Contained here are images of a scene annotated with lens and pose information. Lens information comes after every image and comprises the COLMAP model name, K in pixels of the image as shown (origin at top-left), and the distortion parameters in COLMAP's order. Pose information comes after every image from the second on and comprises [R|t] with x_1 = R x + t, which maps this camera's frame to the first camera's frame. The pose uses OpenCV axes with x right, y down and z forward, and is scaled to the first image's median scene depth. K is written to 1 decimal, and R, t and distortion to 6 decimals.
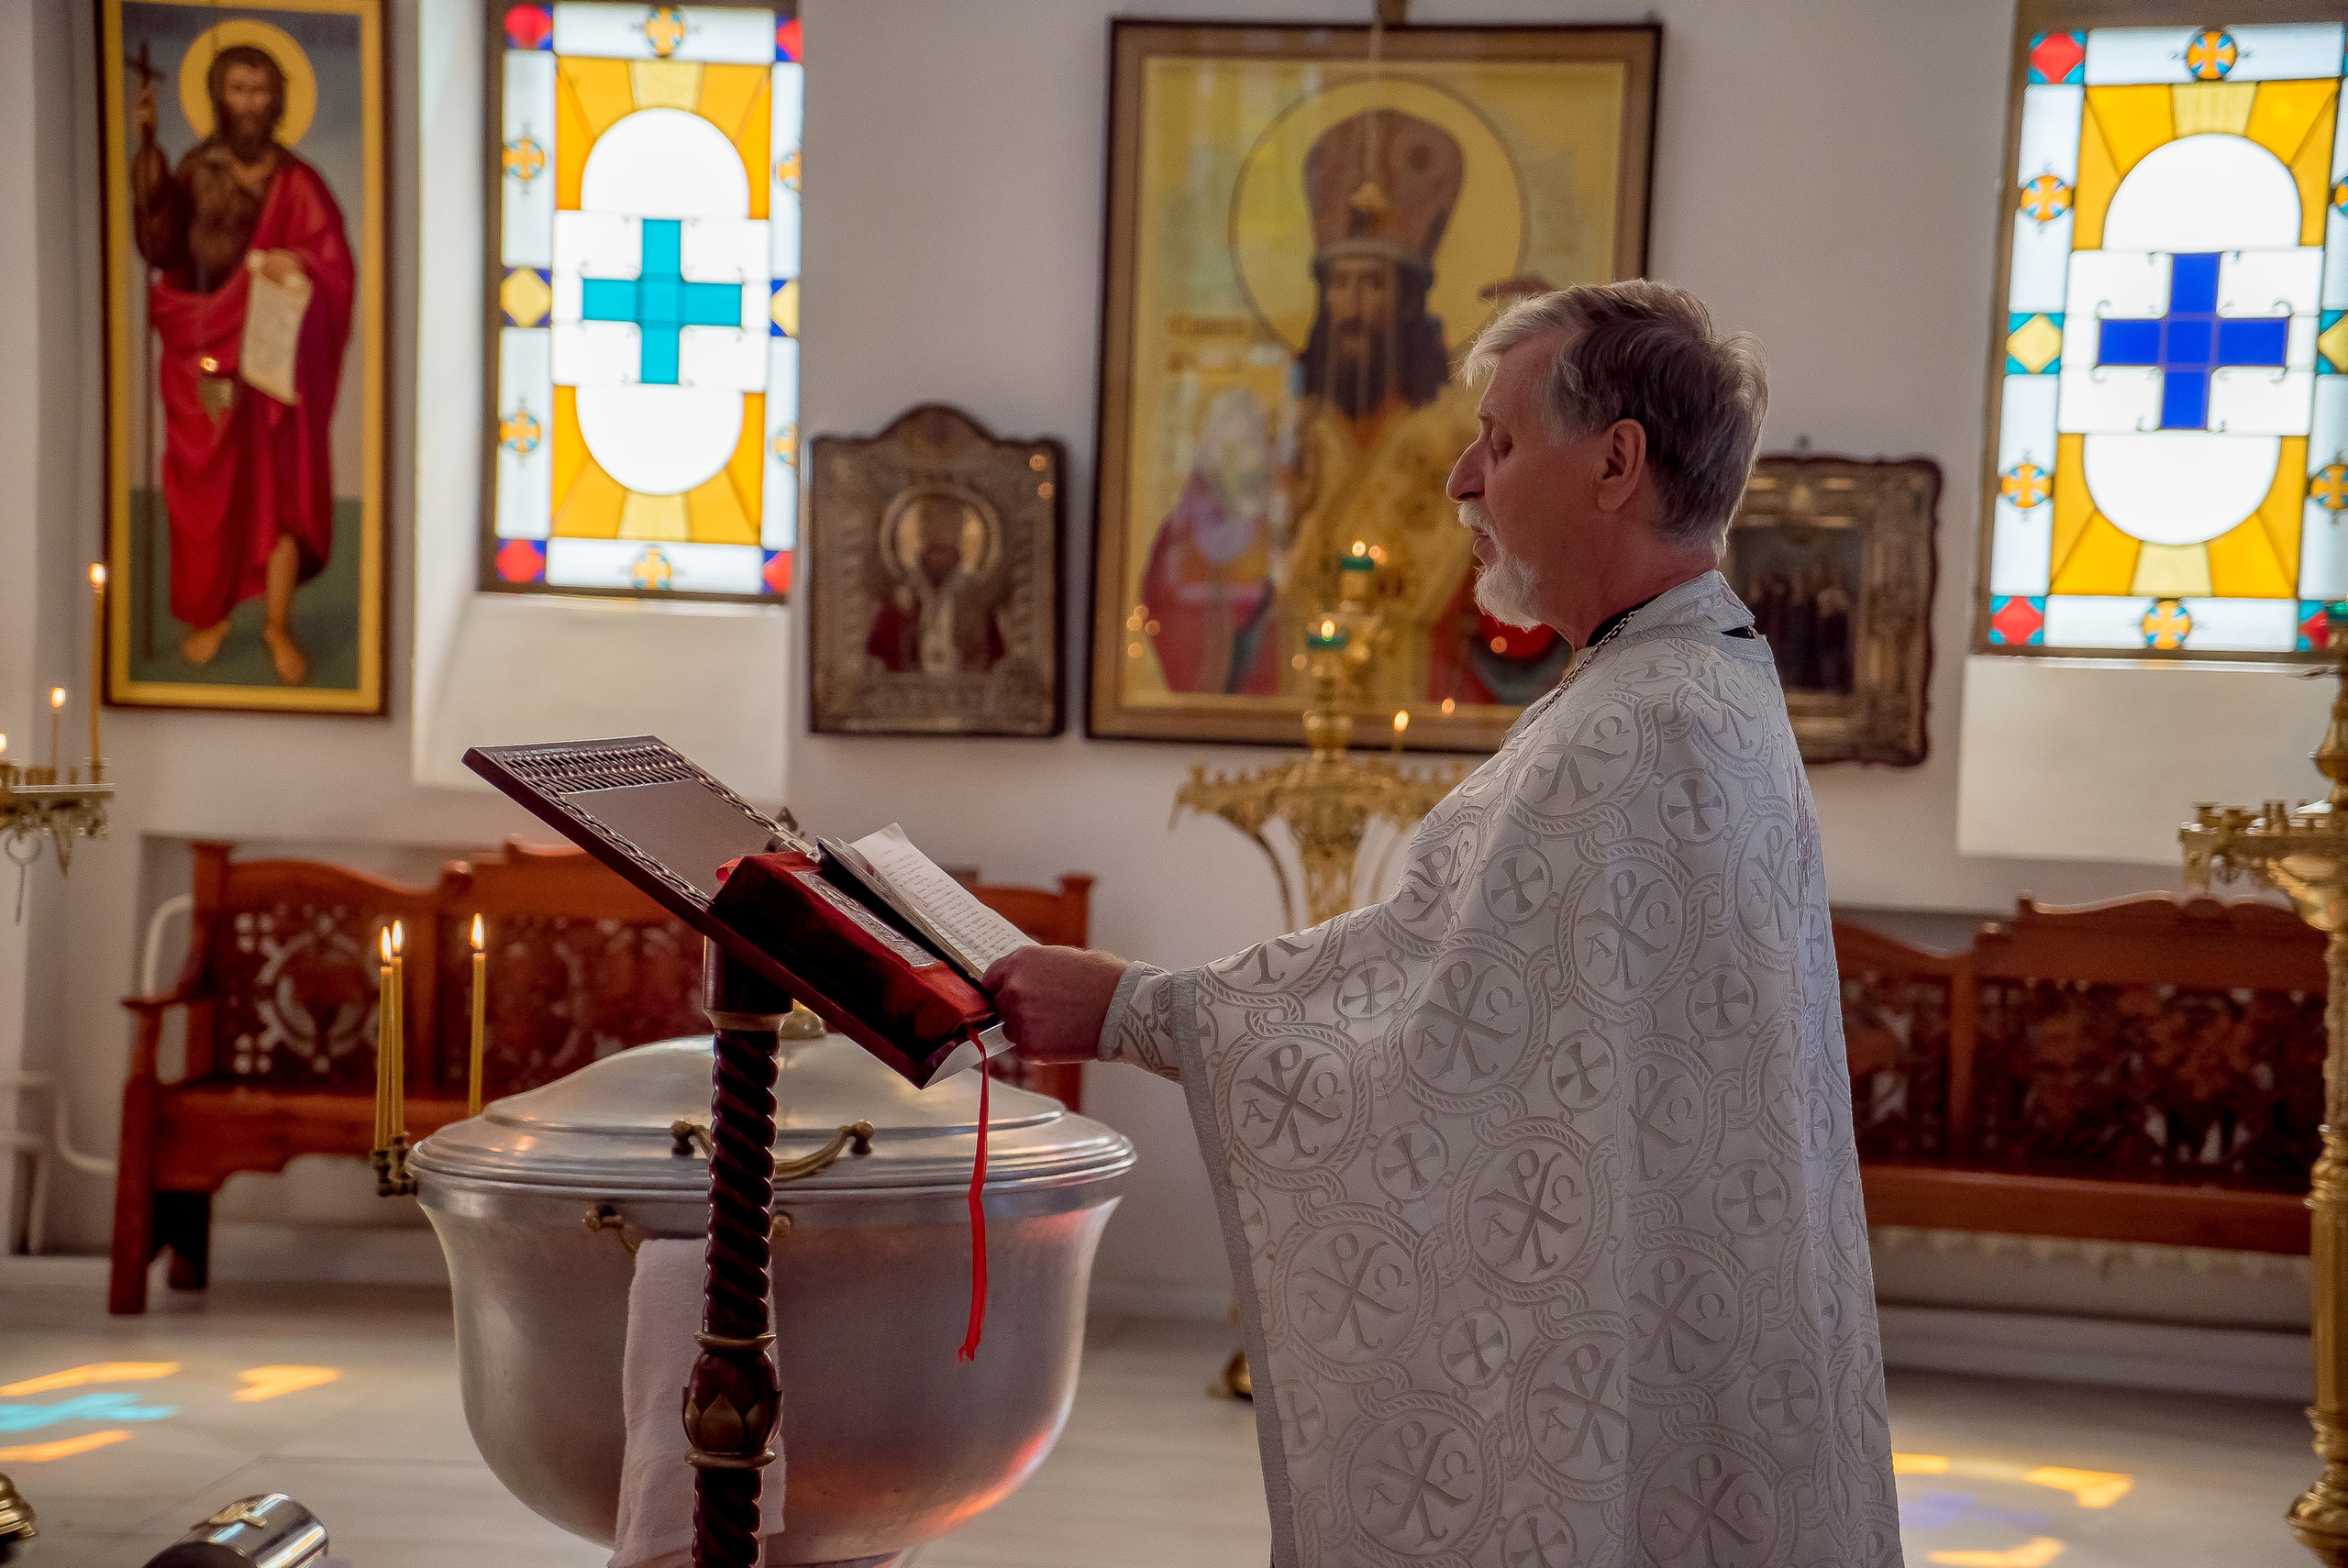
lens RADIAL K [[4436.9, 0, 1145.7], [0, 4436.9, 808.8], [0, 0, 1]] dist [0.663665, 0.000000]
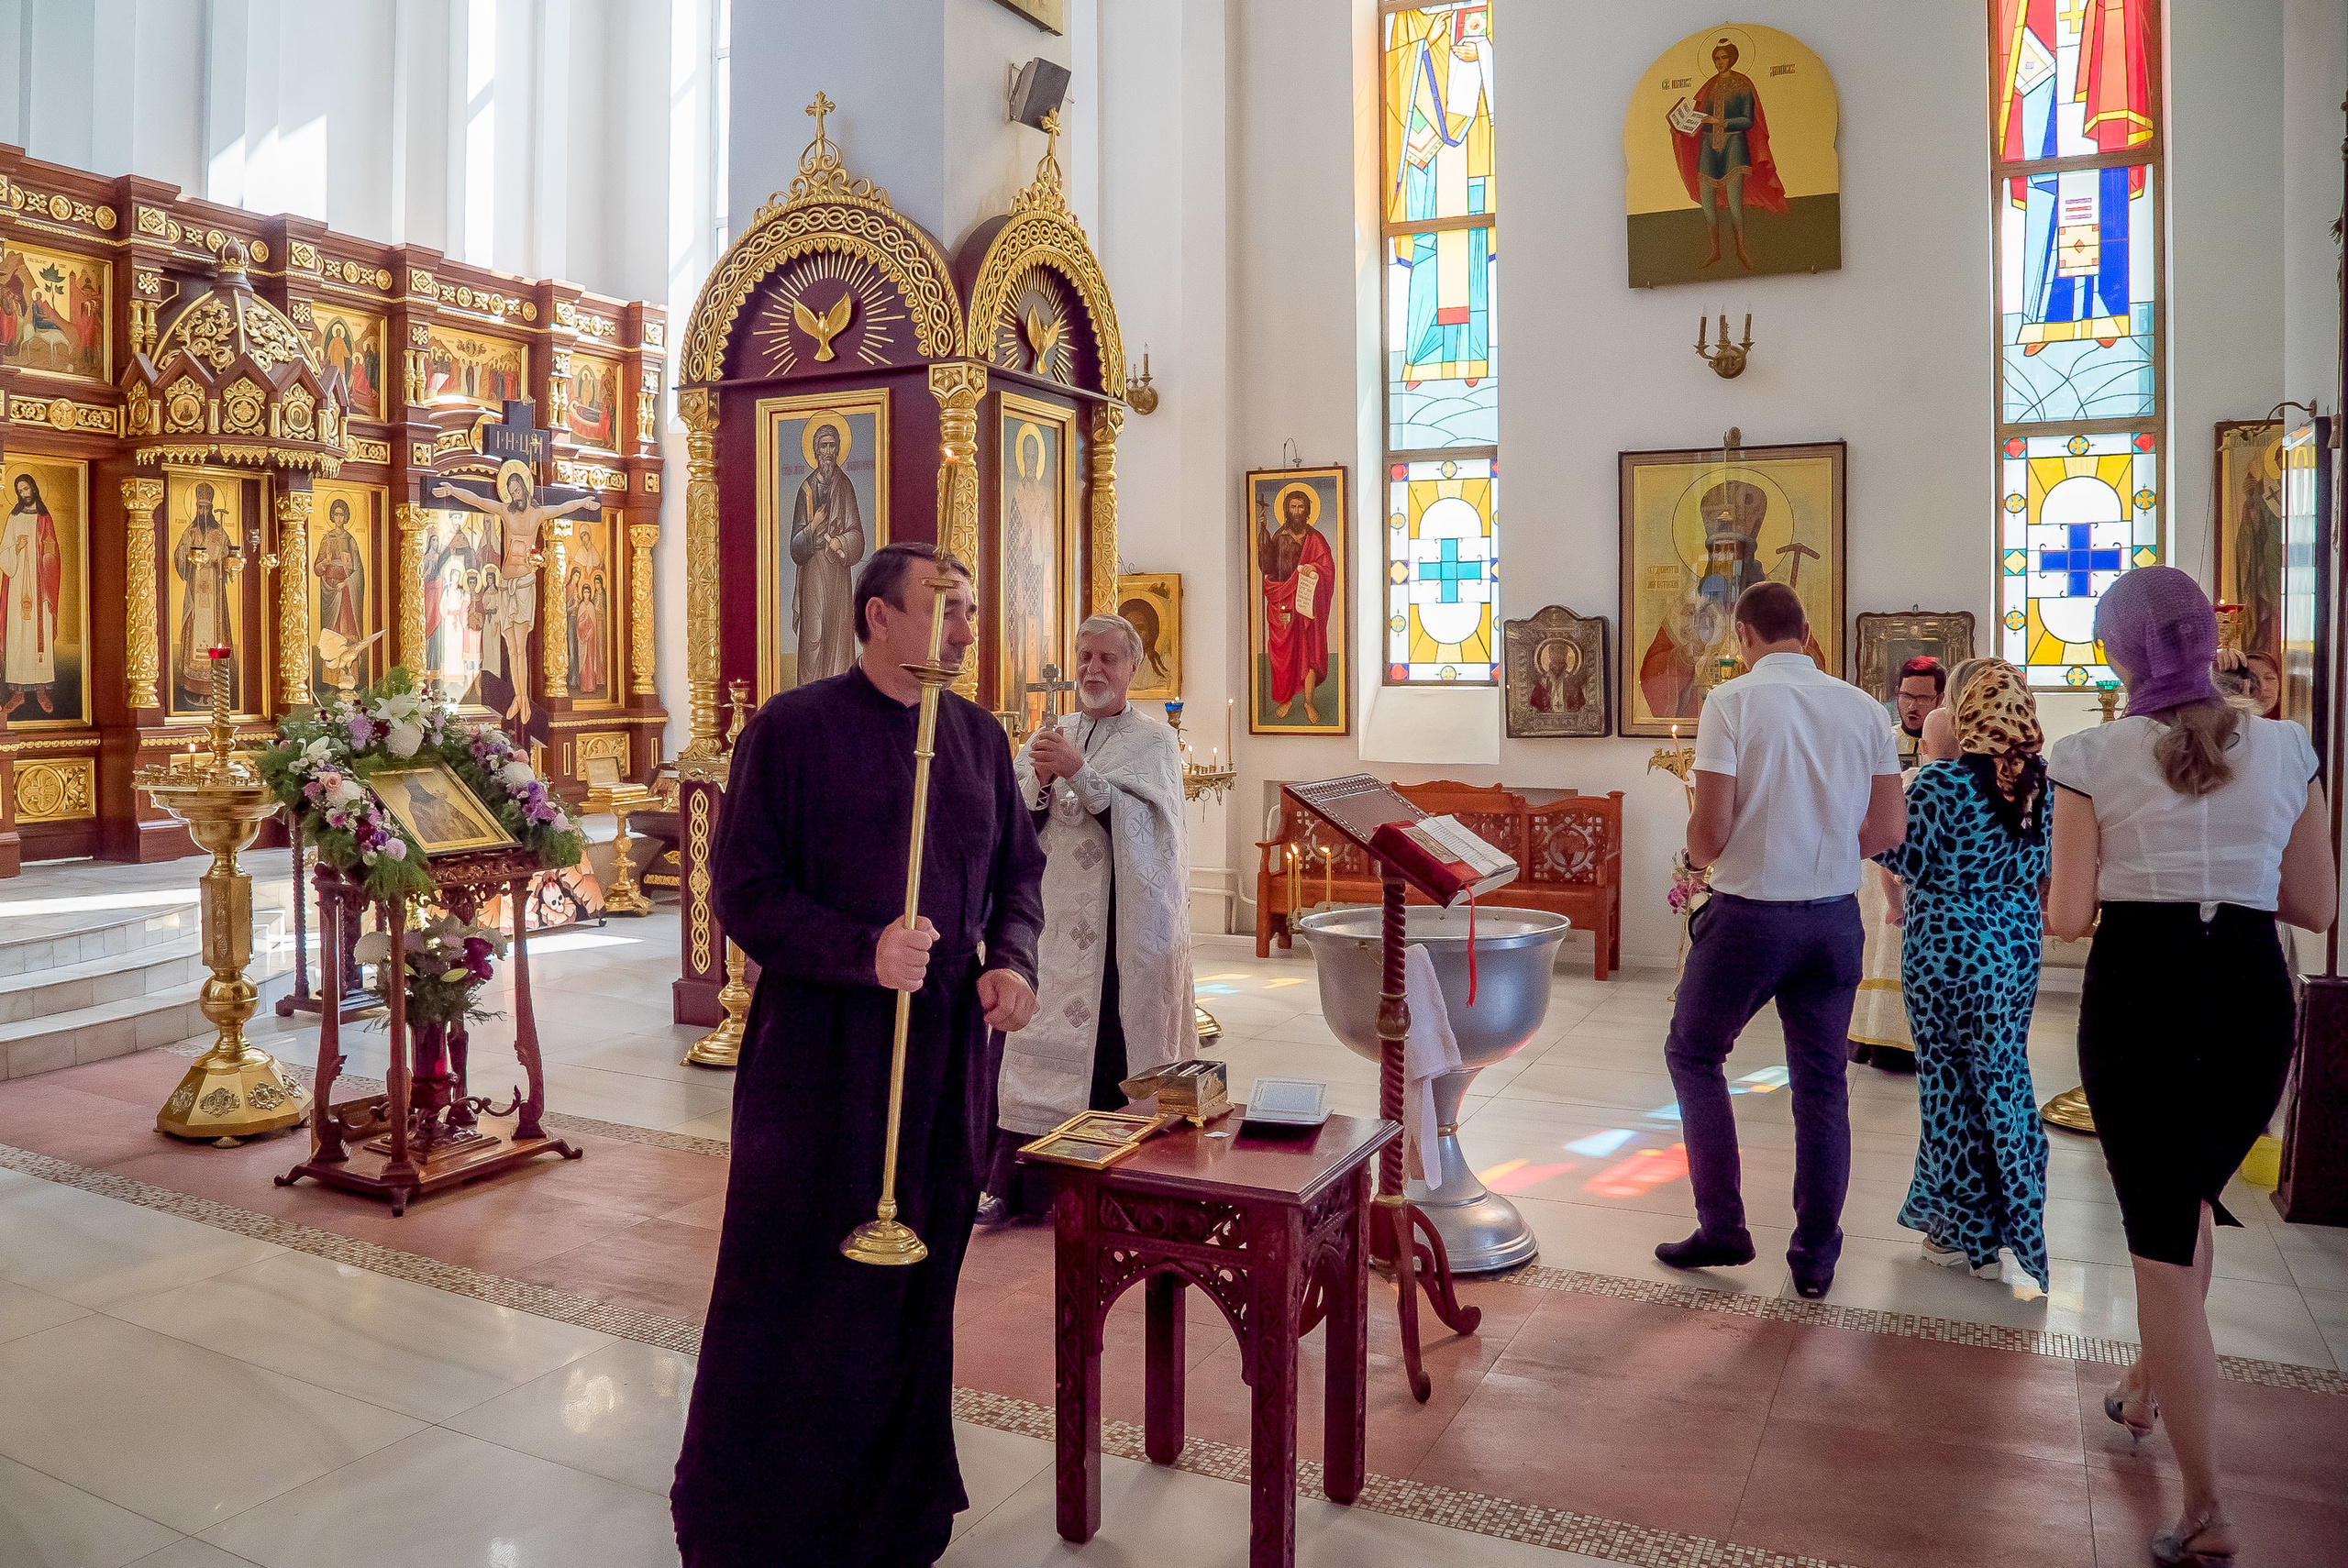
lens RADIAL K [[1799.0, 0, 1027.6], [0, 1799.0, 720.0], [0, 0, 1]] dist [-0.141555, 0.073758]
pose [[0.929301, -0.029939, -0.368109, 0.043127], [0.024760, 0.999517, -0.018784, -0.014069], [0.368493, 0.008342, 0.929593, -0.039750]]
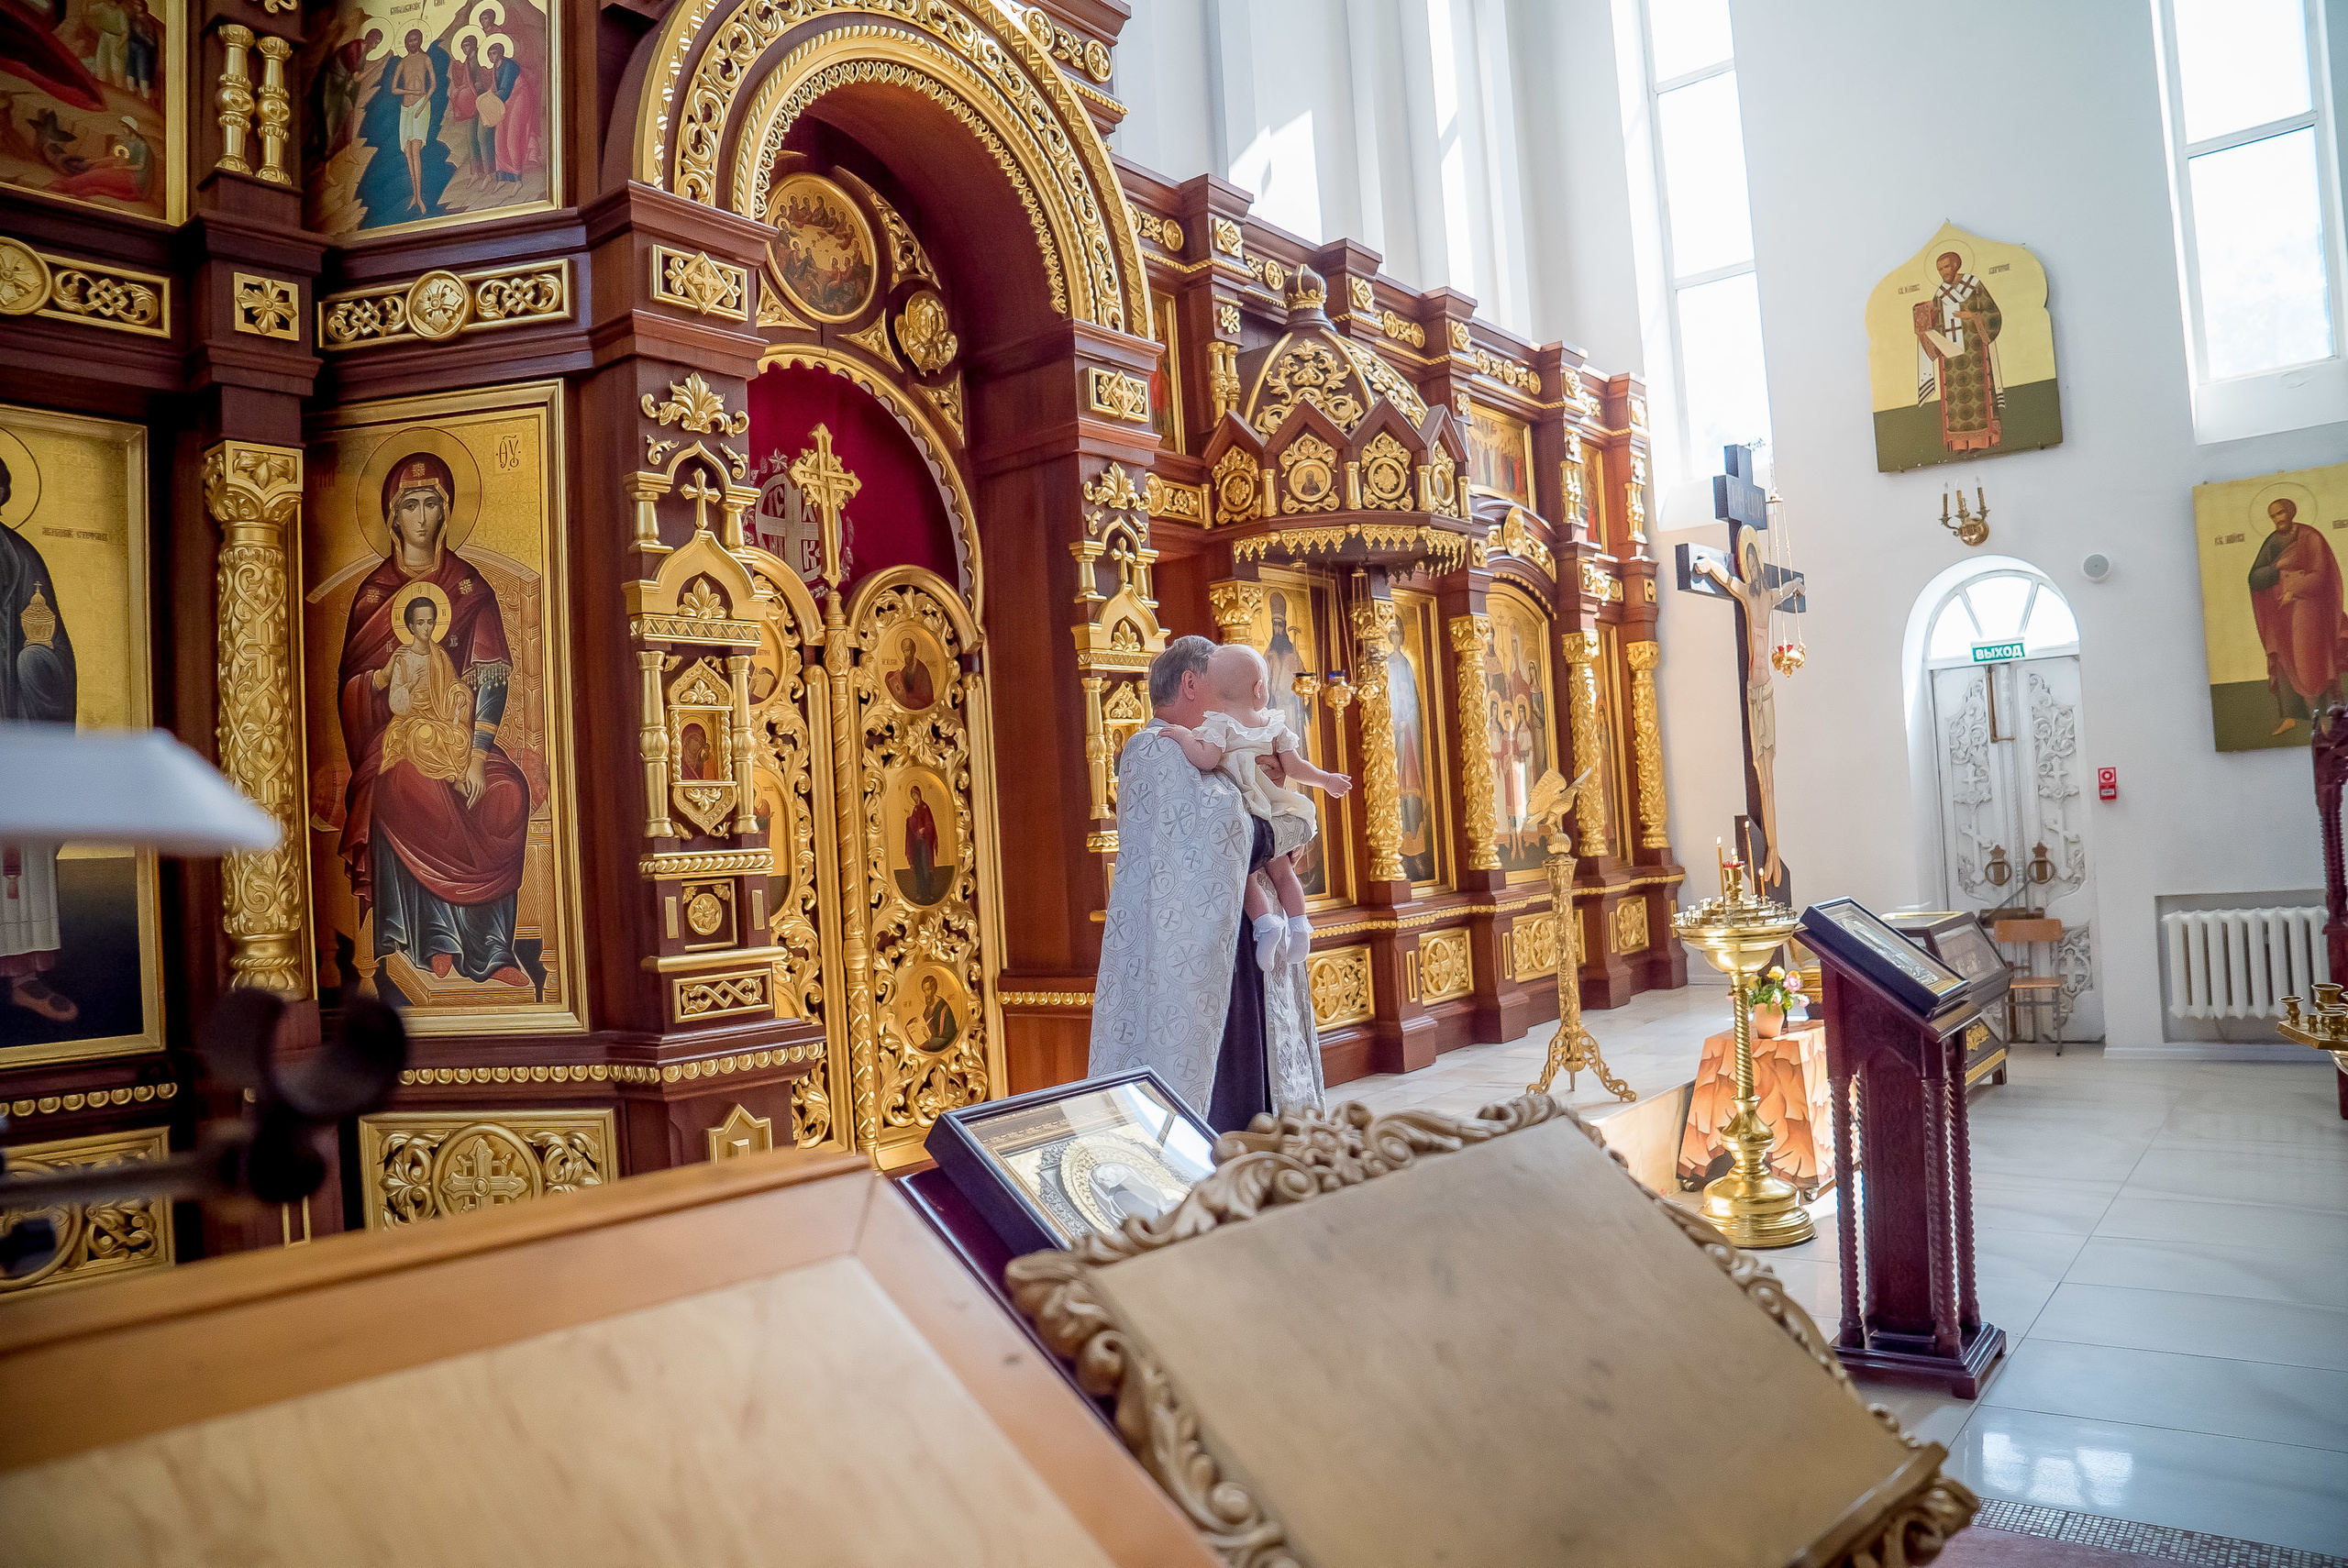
lens RADIAL K [[1615.6, 0, 1167.4], [0, 1615.6, 787.2], [0, 0, 1]] dist [-0.136100, 0.078663]
pose [[0.847230, -0.106272, -0.520488, -0.501938], [0.073885, 0.993836, -0.082651, -0.046595], [0.526063, 0.031568, 0.849860, 0.121172]]
